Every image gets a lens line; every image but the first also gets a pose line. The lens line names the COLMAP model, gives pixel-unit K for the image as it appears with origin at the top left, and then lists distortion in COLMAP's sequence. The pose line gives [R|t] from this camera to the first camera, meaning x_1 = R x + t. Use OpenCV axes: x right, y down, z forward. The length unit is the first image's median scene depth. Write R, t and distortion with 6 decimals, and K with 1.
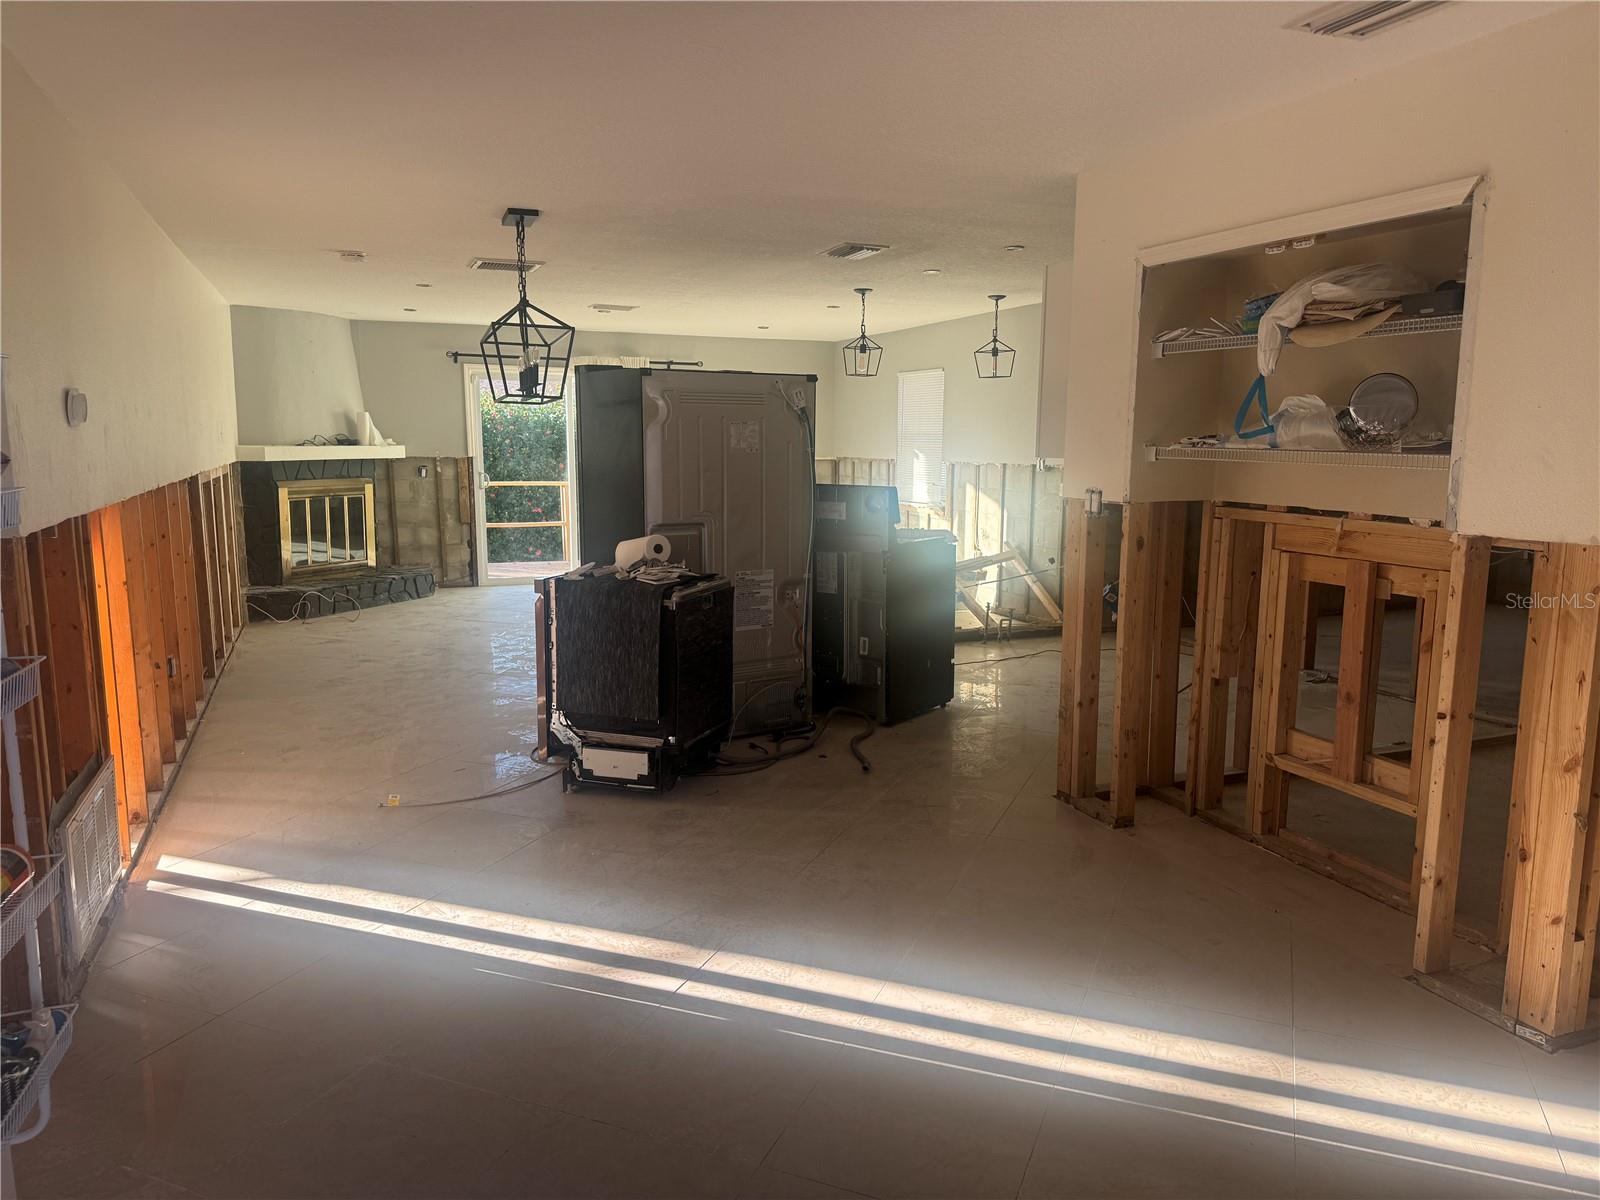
lens RADIAL K [[1118.6, 0, 796.1], [0, 1118.6, 603.5], [0, 0, 1]] dist [0.028213, -0.011937]
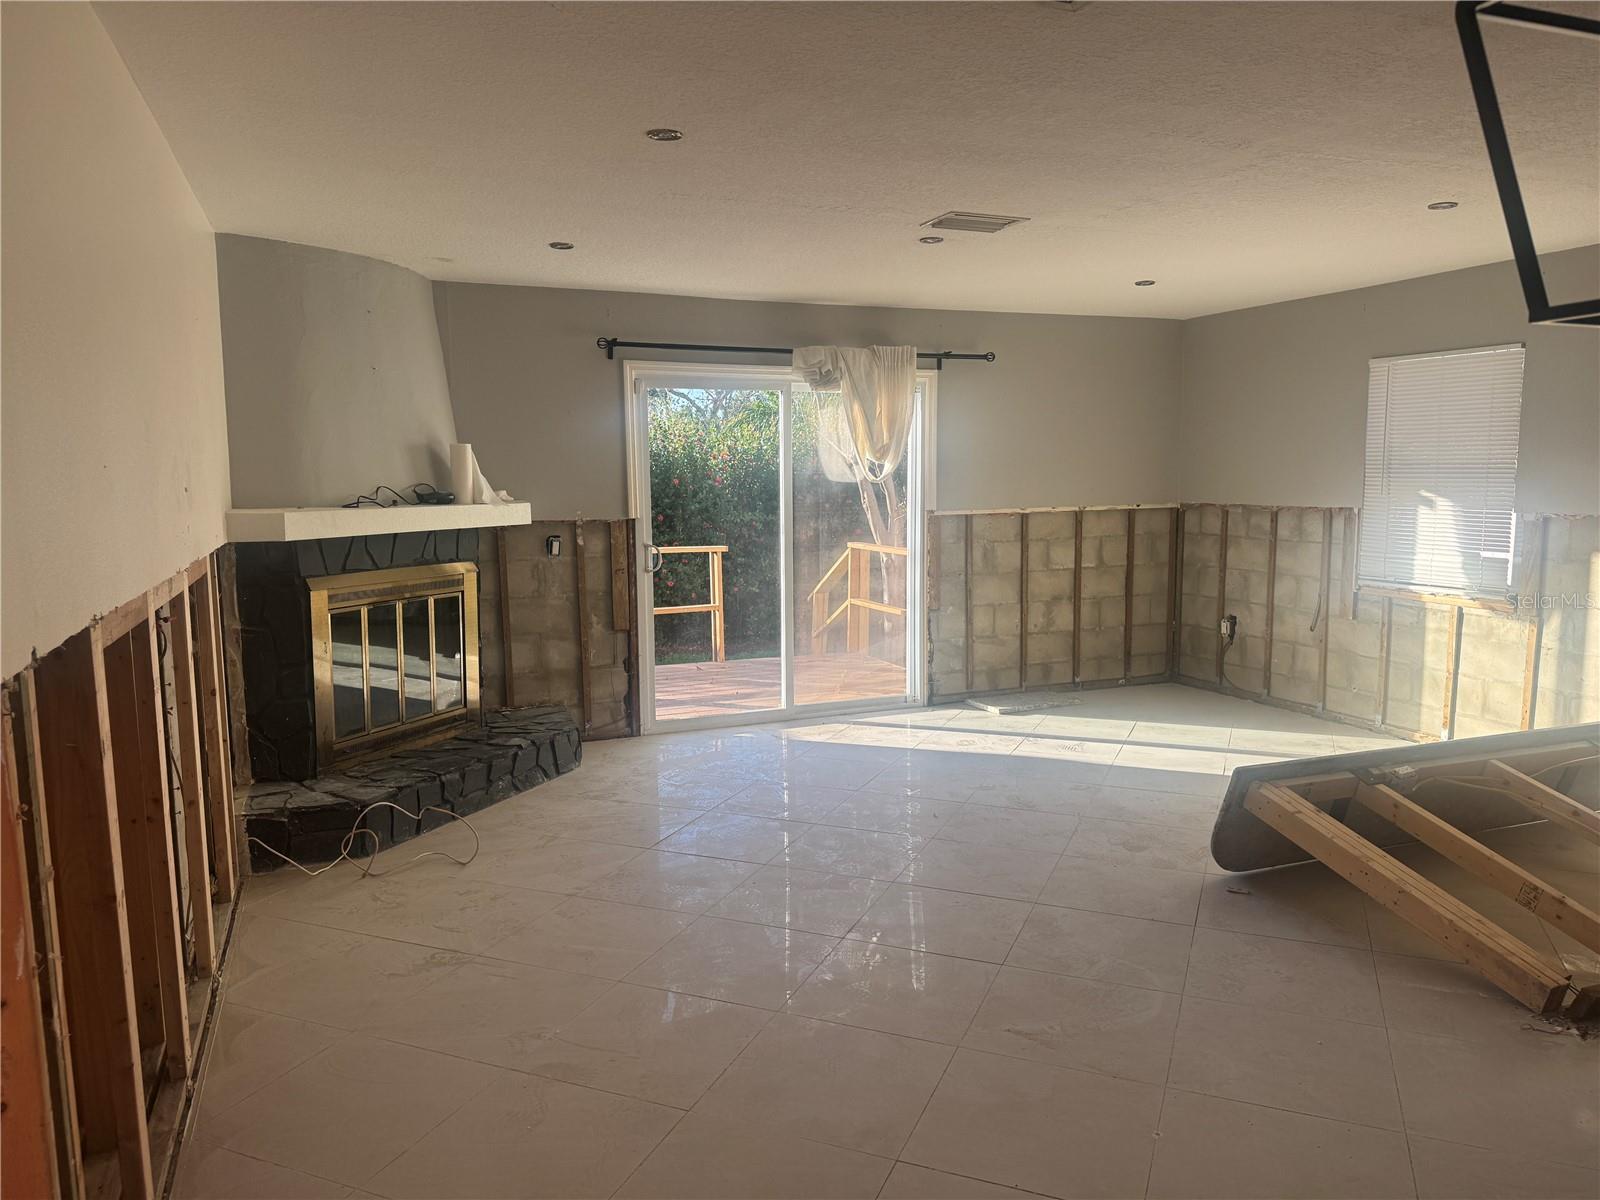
lens RADIAL K [[1118.6, 0, 803.6], [0, 1118.6, 604.4], [0, 0, 1]] dist [0.028213, -0.011937]
pose [[0.999851, -0.016996, -0.002905, -0.207182], [0.016886, 0.999259, -0.034594, -0.066527], [0.003491, 0.034540, 0.999397, 0.432848]]
